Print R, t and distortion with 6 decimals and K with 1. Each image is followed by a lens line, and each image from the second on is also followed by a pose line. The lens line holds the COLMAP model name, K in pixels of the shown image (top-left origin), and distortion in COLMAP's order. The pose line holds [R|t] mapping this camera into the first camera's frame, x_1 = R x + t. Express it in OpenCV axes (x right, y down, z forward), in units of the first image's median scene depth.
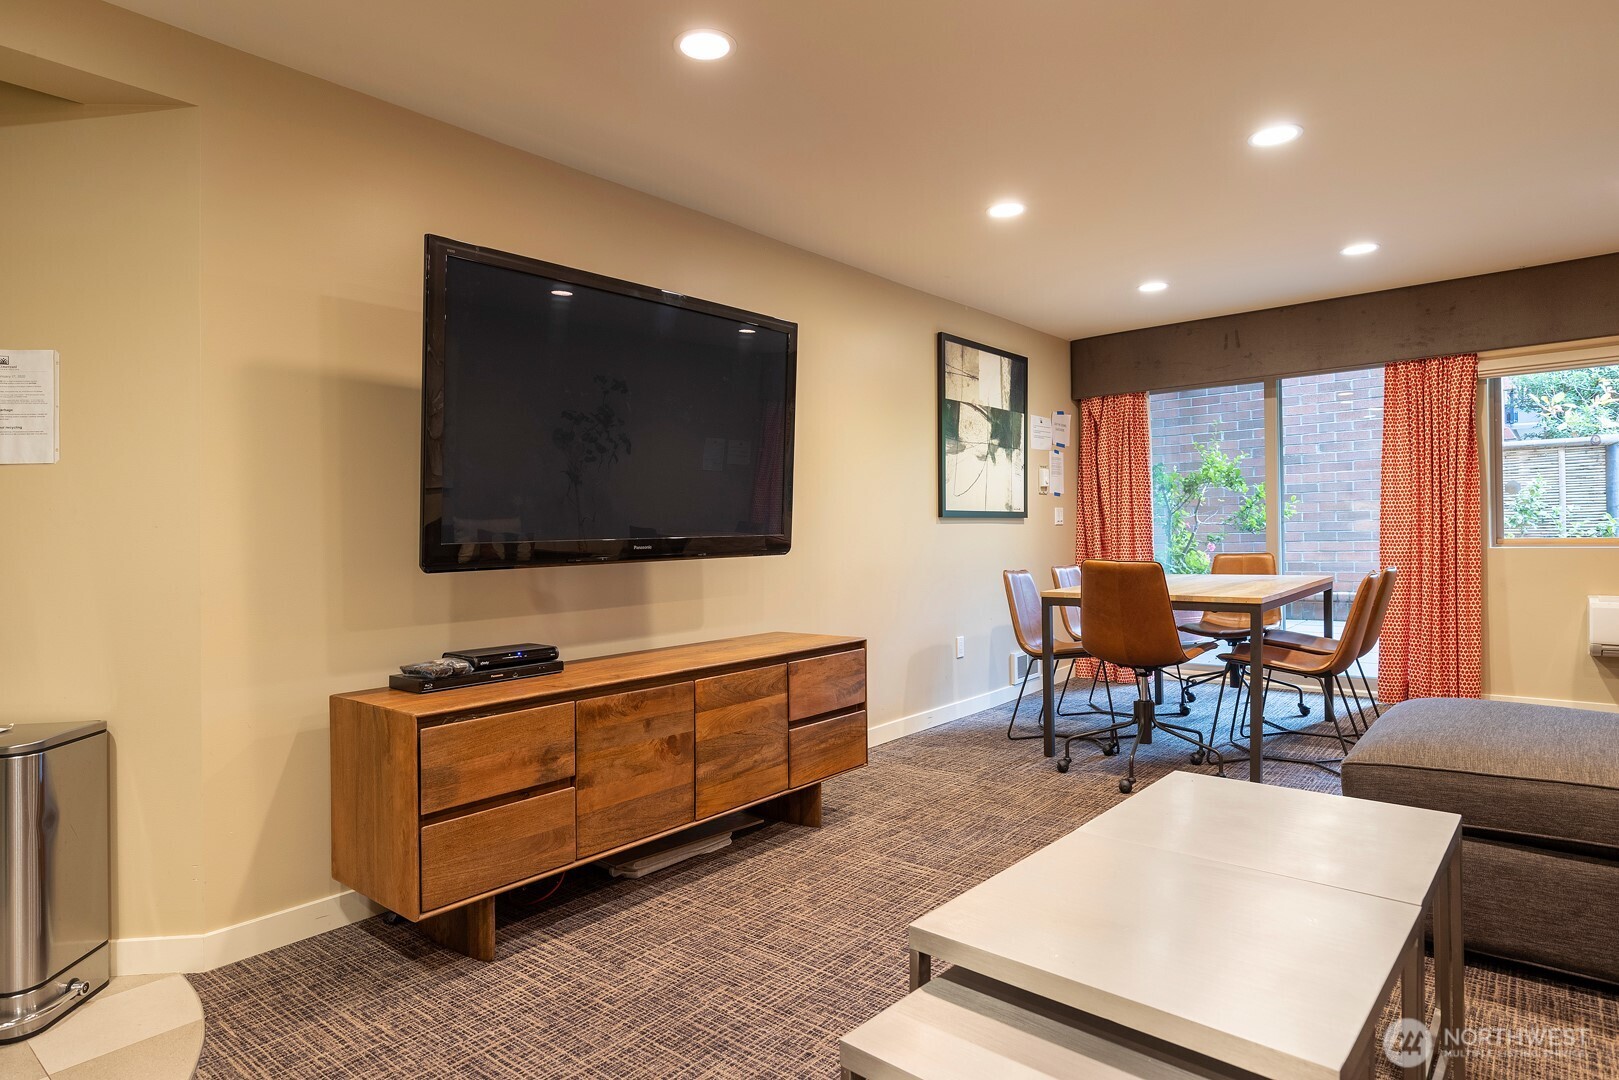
lens RADIAL K [[916.5, 0, 808.0], [0, 916.5, 533.6], [0, 0, 1]] dist [0.000871, 0.000398]
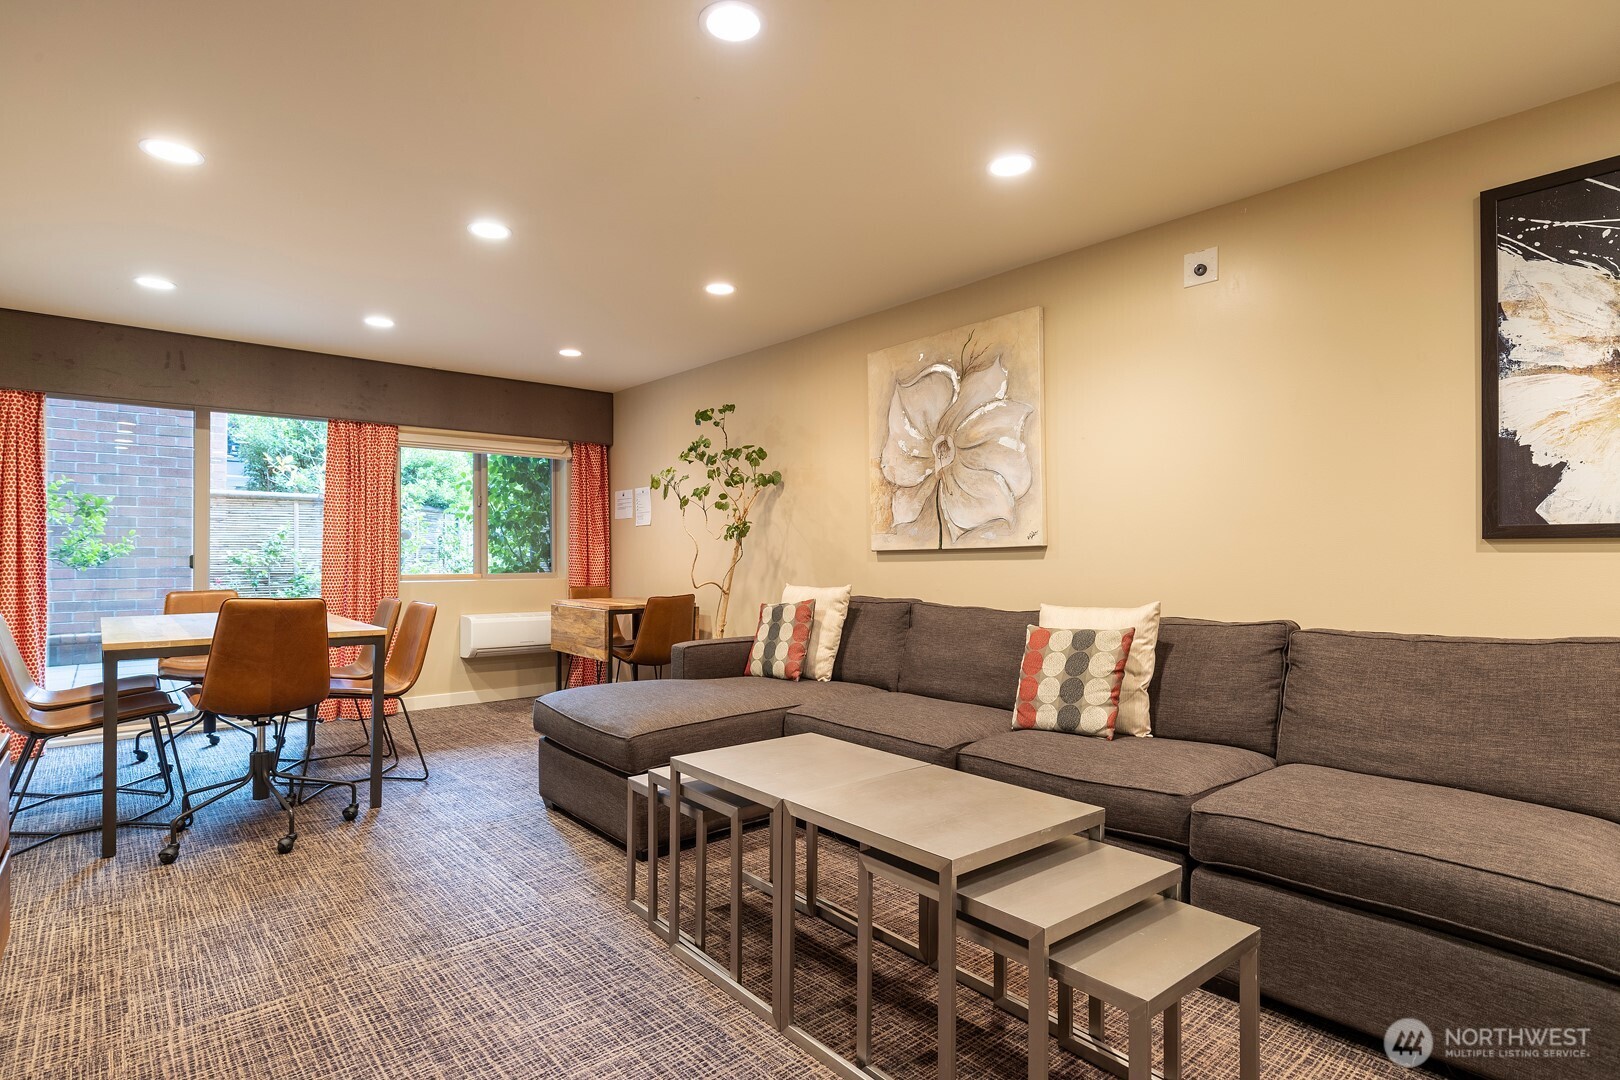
lens RADIAL K [[833.8, 0, 802.2], [0, 833.8, 563.8], [0, 0, 1]] dist [0.002530, 0.001001]
pose [[0.166807, 0.011327, 0.985925, -0.295232], [-0.001951, 0.999936, -0.011158, 0.002629], [-0.985988, -0.000063, 0.166818, 0.267570]]
